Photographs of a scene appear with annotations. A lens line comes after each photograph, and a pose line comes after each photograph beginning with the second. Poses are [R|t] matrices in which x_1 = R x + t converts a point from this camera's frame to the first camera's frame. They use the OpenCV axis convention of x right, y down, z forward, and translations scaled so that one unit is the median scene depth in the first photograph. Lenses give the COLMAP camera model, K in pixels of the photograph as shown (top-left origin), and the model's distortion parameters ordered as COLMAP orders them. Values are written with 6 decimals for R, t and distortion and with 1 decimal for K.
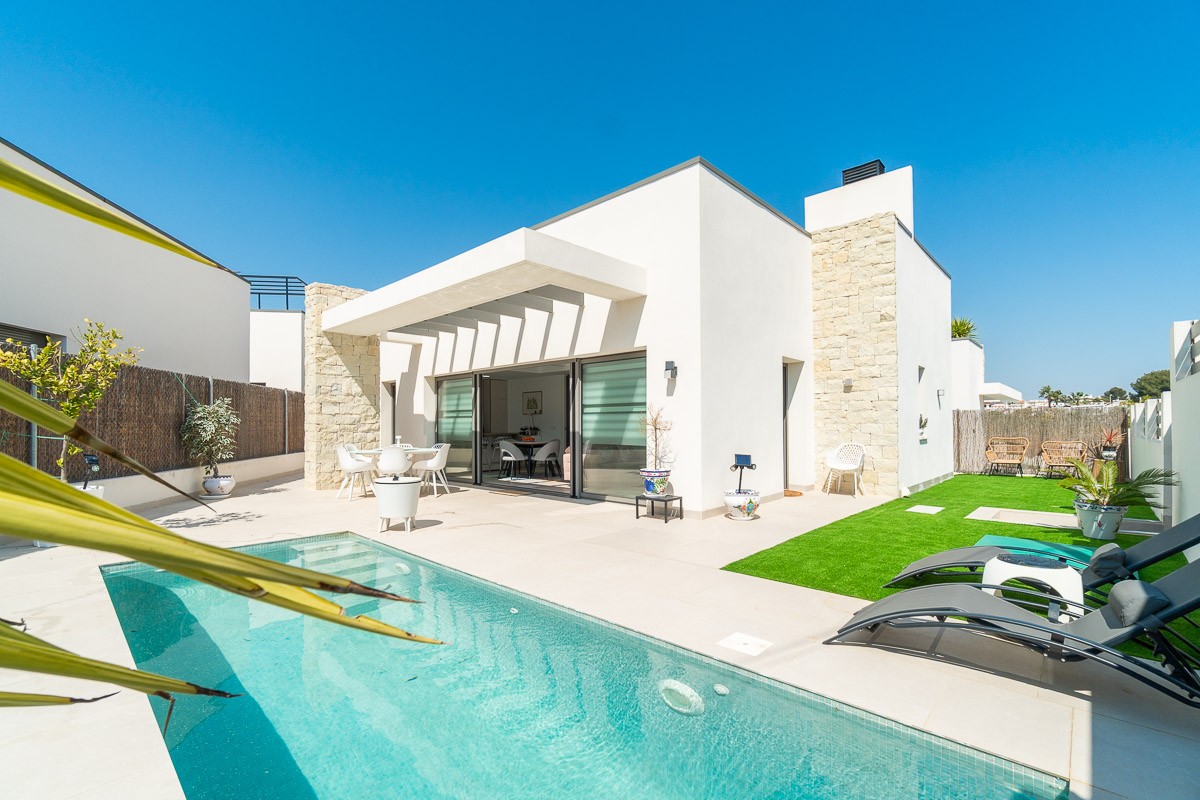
lens RADIAL K [[521.0, 0, 598.8], [0, 521.0, 408.4], [0, 0, 1]] dist [-0.004009, 0.001011]
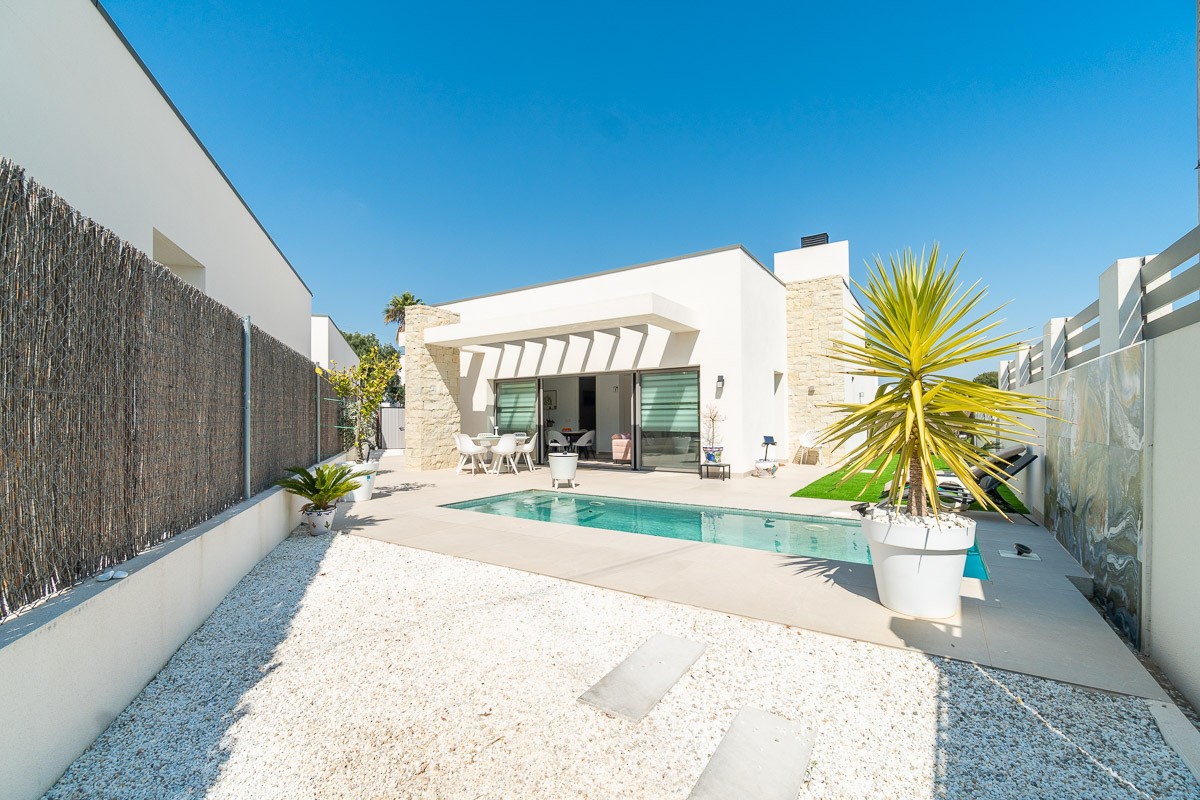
lens RADIAL K [[521.0, 0, 597.6], [0, 521.0, 397.6], [0, 0, 1]] dist [-0.004009, 0.001011]
pose [[0.984050, 0.003704, 0.177854, -0.365215], [-0.002115, 0.999956, -0.009124, -0.008409], [-0.177880, 0.008603, 0.984015, -0.326466]]
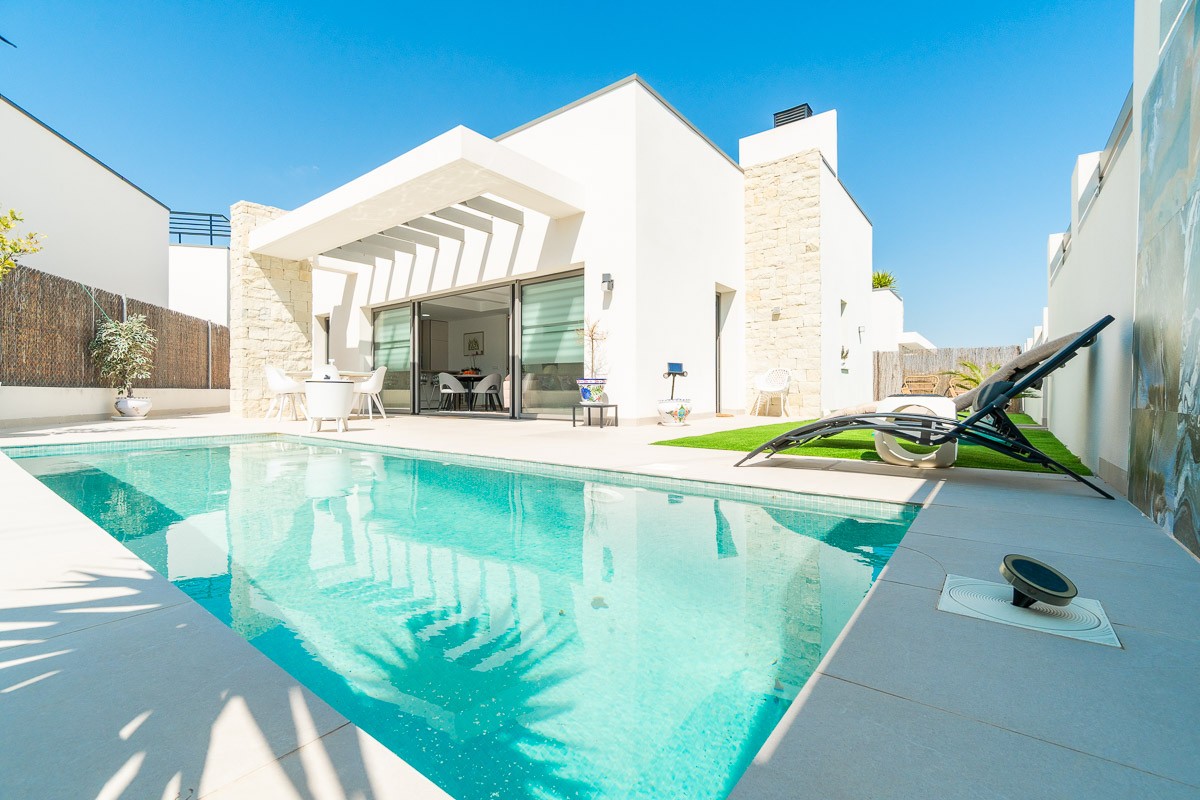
lens RADIAL K [[521.0, 0, 593.0], [0, 521.0, 382.4], [0, 0, 1]] dist [-0.004009, 0.001011]
pose [[0.995695, 0.004038, 0.092603, 0.012024], [-0.004849, 0.999952, 0.008536, 0.085634], [-0.092564, -0.008949, 0.995667, -0.015898]]
